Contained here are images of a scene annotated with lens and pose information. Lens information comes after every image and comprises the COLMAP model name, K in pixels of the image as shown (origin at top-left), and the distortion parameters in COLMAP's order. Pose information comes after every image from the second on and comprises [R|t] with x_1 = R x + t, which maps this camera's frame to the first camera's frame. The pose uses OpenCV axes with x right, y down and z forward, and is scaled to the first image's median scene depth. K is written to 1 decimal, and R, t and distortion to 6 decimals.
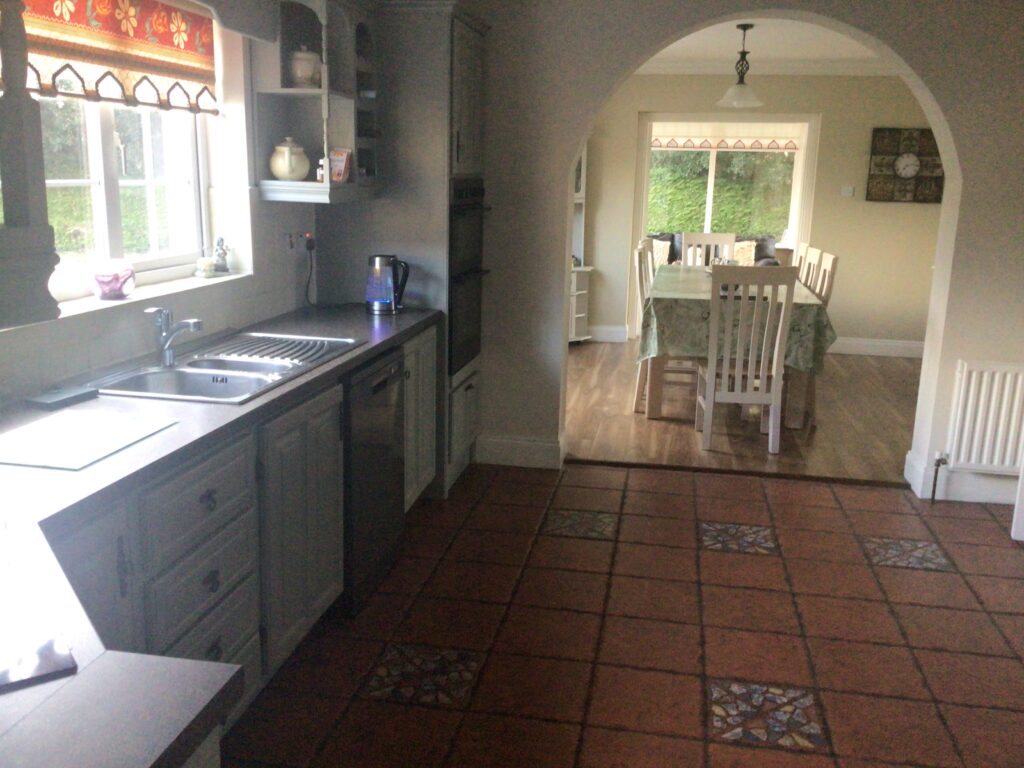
lens RADIAL K [[927.8, 0, 511.7], [0, 927.8, 385.2], [0, 0, 1]] dist [0.035693, 0.000000]
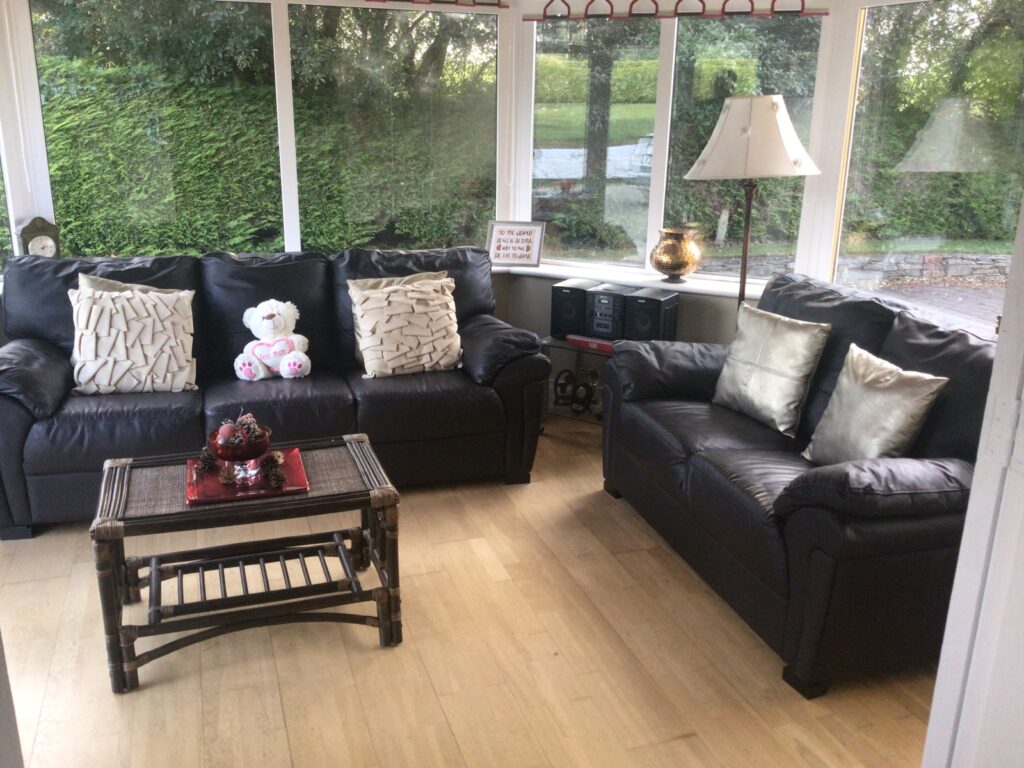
lens RADIAL K [[927.8, 0, 512.7], [0, 927.8, 383.2], [0, 0, 1]] dist [0.035693, 0.000000]
pose [[0.874804, -0.145860, 0.461998, 0.078745], [0.105988, 0.988122, 0.111275, -0.100538], [-0.472741, -0.048378, 0.879872, 0.465110]]
